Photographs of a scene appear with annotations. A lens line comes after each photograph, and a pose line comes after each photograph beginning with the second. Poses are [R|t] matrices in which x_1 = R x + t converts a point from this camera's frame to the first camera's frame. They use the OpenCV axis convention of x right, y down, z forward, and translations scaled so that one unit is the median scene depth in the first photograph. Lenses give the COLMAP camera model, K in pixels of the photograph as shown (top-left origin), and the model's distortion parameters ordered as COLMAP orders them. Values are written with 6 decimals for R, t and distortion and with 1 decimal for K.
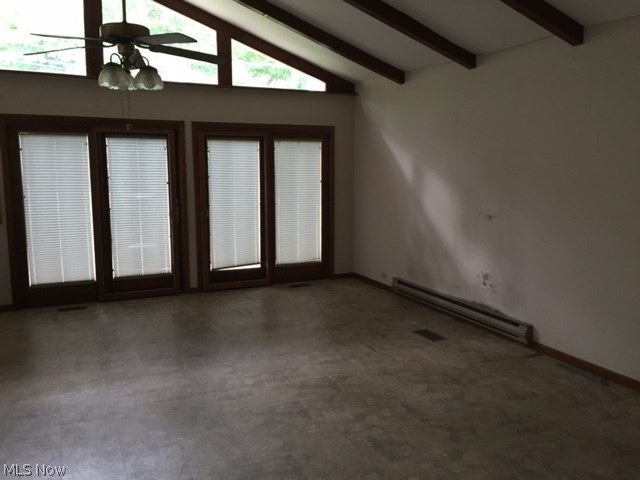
lens RADIAL K [[557.4, 0, 321.7], [0, 557.4, 238.6], [0, 0, 1]] dist [0.049102, -0.018308]
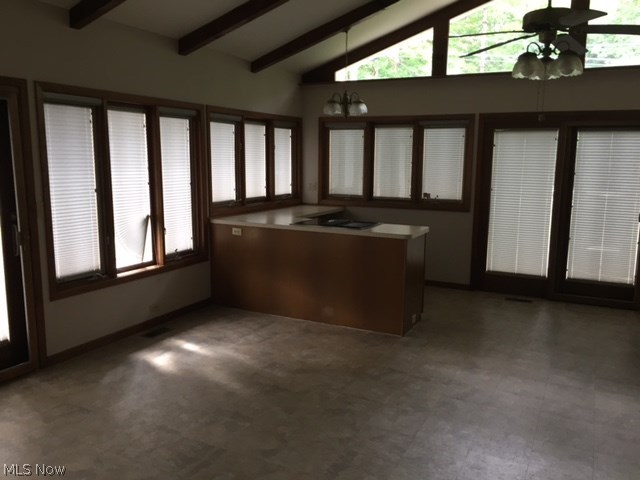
lens RADIAL K [[557.4, 0, 319.9], [0, 557.4, 239.8], [0, 0, 1]] dist [0.049102, -0.018308]
pose [[0.621554, 0.123397, -0.773592, 0.158900], [-0.119422, 0.990899, 0.062109, -0.006620], [0.774215, 0.053780, 0.630633, 0.096603]]
